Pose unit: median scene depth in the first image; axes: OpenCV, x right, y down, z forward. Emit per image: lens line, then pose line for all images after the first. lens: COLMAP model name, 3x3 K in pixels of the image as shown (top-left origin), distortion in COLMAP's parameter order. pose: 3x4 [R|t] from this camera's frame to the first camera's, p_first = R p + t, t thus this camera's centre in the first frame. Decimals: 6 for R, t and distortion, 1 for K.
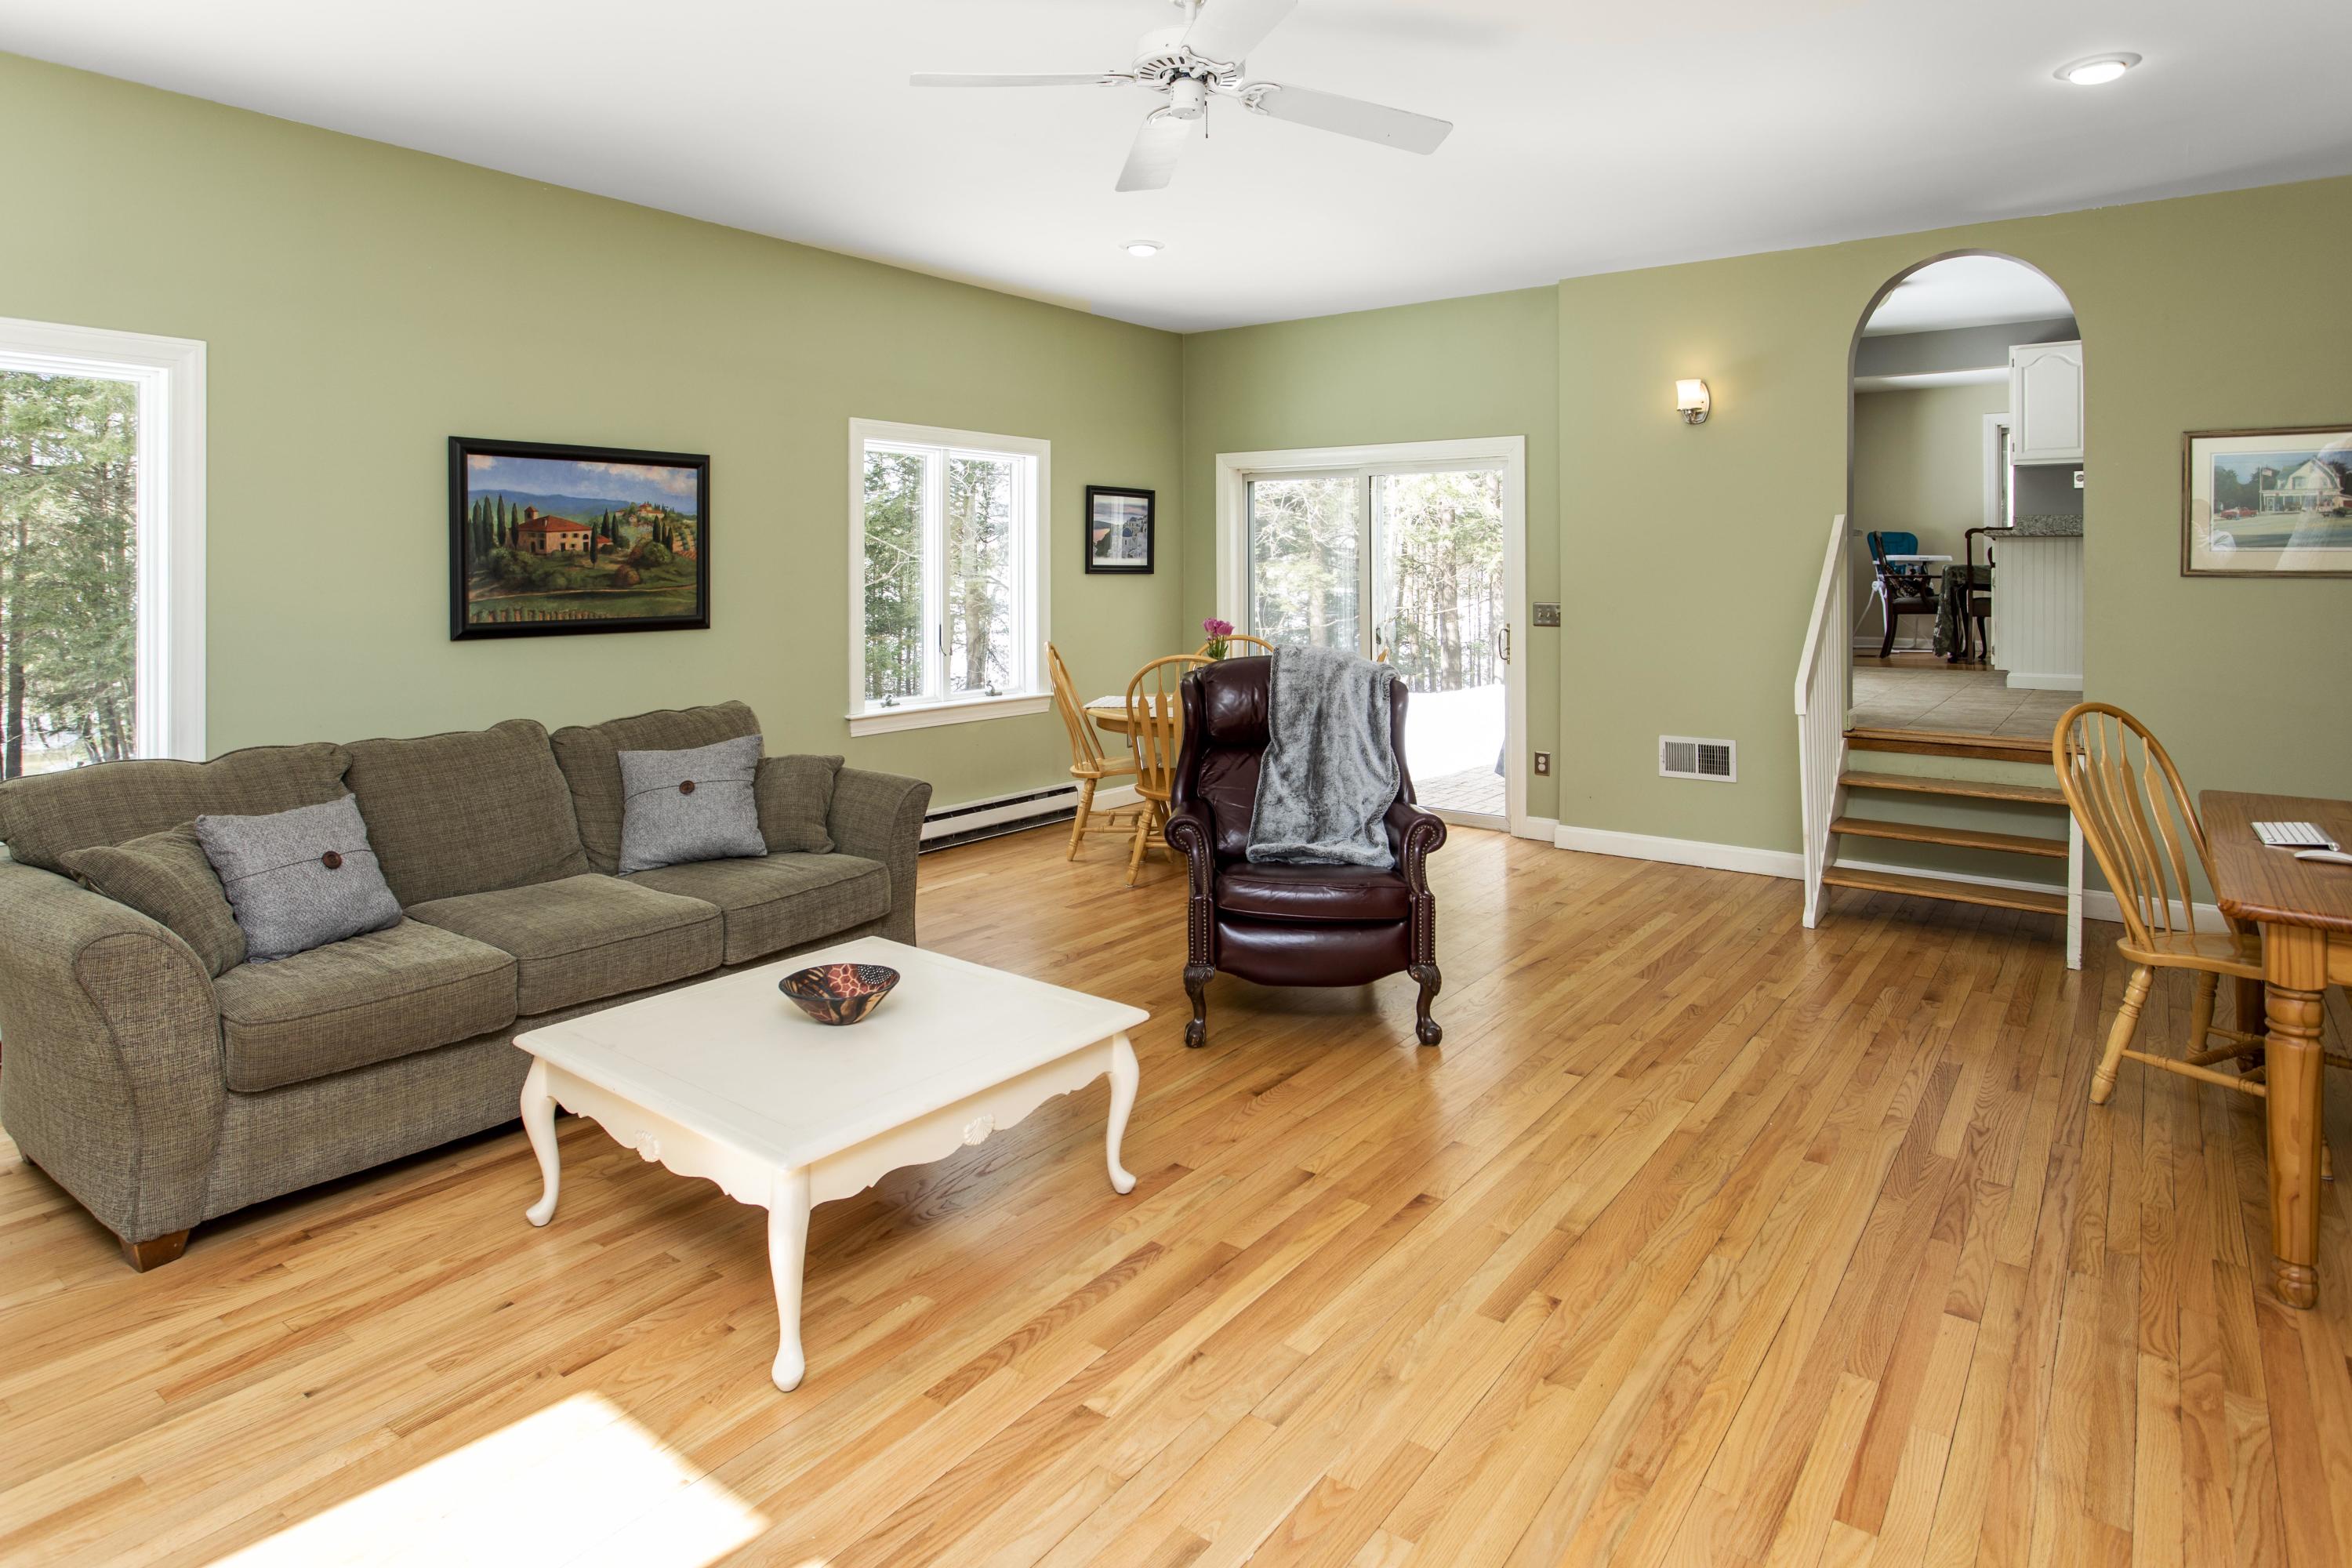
lens RADIAL K [[1301.3, 0, 1176.0], [0, 1301.3, 784.0], [0, 0, 1]] dist [0.000137, 0.000339]
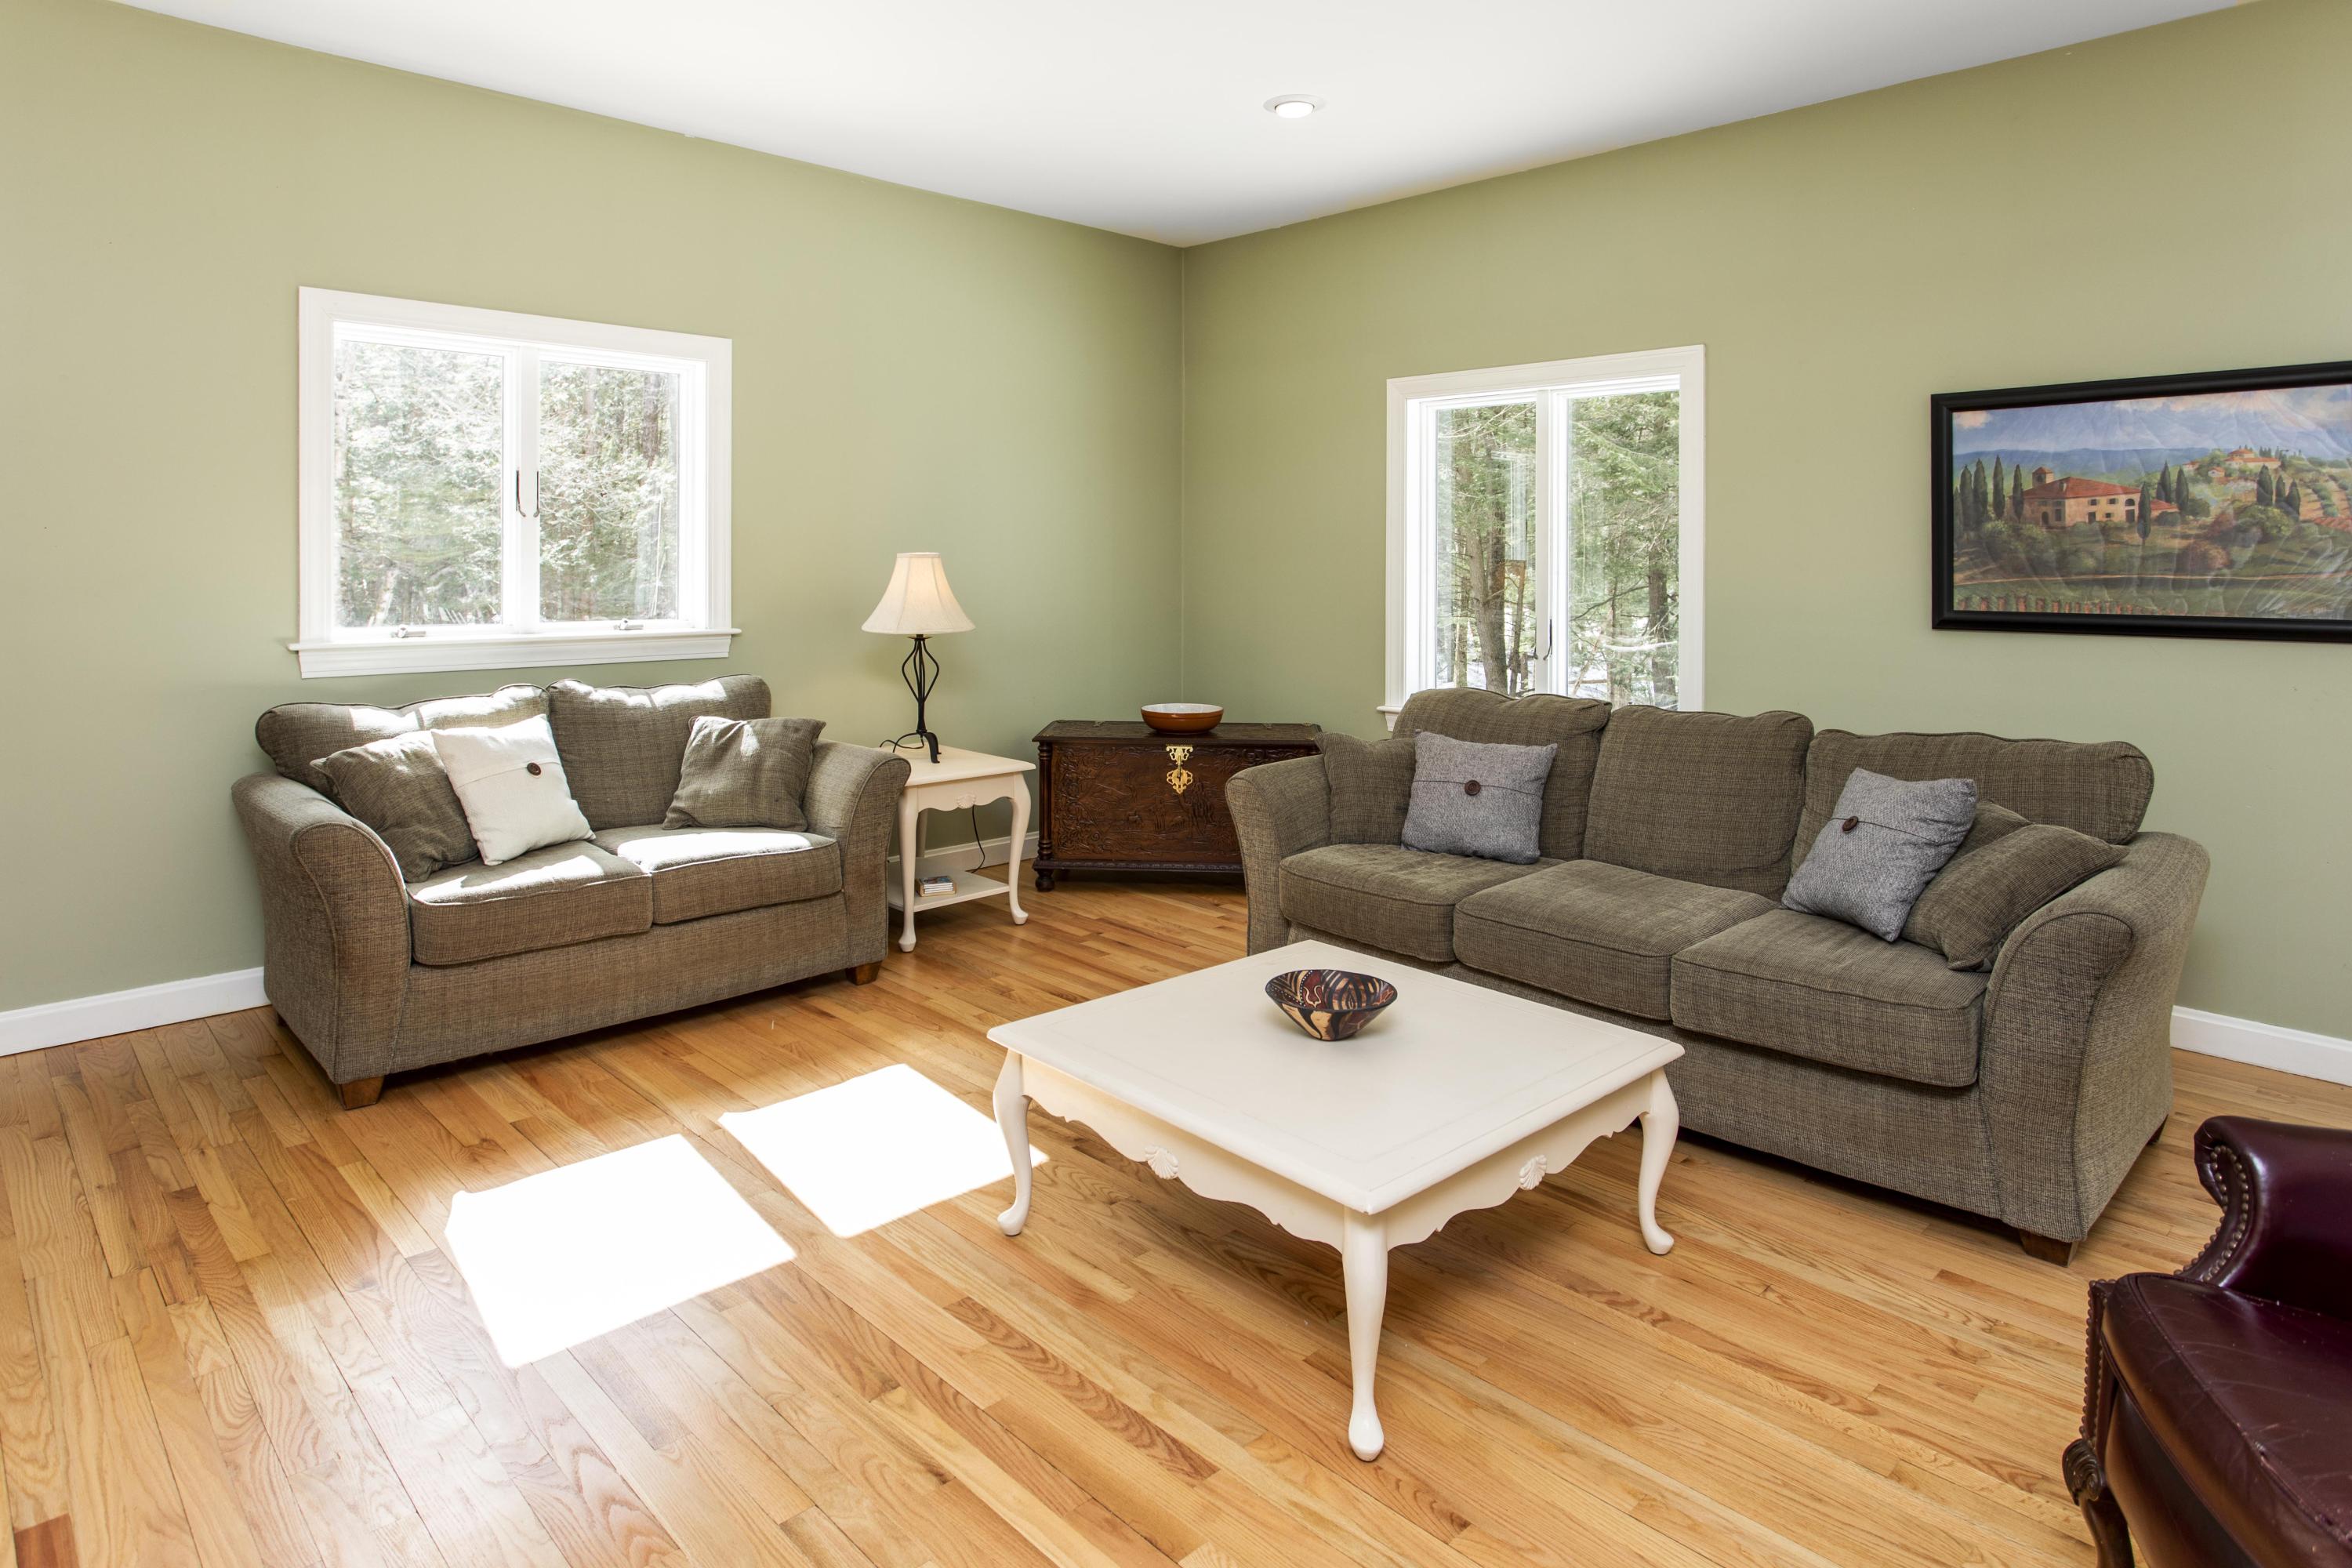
lens RADIAL K [[1357.4, 0, 1172.6], [0, 1357.4, 730.2], [0, 0, 1]] dist [-0.001139, -0.000300]
pose [[-0.176974, 0.118353, -0.977074, 0.427175], [-0.170469, 0.974053, 0.148863, -0.092755], [0.969340, 0.192906, -0.152206, 0.659823]]
